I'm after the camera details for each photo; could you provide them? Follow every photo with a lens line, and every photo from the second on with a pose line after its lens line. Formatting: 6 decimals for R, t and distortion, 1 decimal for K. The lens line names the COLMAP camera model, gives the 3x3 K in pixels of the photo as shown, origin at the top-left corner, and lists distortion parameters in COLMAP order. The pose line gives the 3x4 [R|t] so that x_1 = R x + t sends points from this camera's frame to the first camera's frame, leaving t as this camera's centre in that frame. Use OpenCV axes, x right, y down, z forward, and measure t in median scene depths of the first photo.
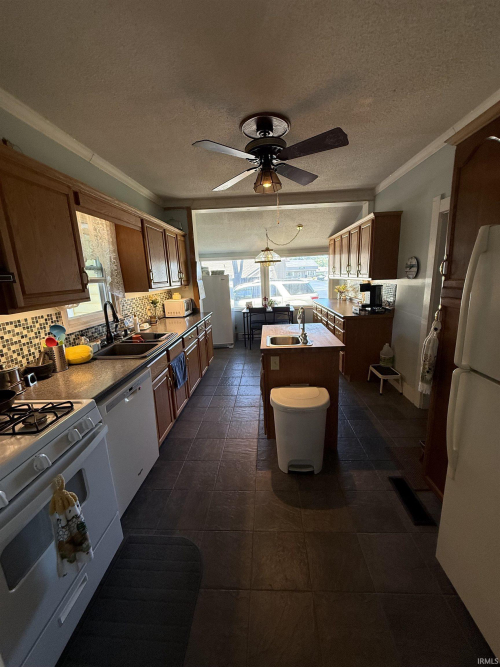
lens RADIAL K [[265.0, 0, 249.6], [0, 265.0, 332.0], [0, 0, 1]] dist [-0.002765, -0.000133]
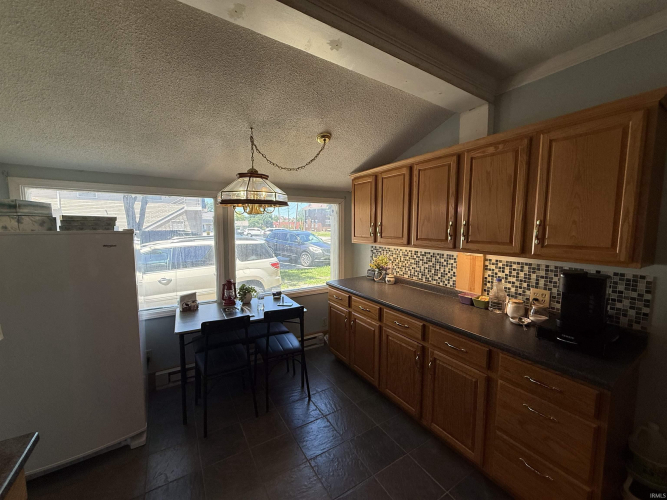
lens RADIAL K [[265.0, 0, 333.8], [0, 265.0, 251.4], [0, 0, 1]] dist [-0.002765, -0.000133]
pose [[0.806491, -0.004807, 0.591227, -0.068129], [0.078268, 0.992035, -0.098699, -0.130524], [-0.586043, 0.125874, 0.800443, 0.558862]]
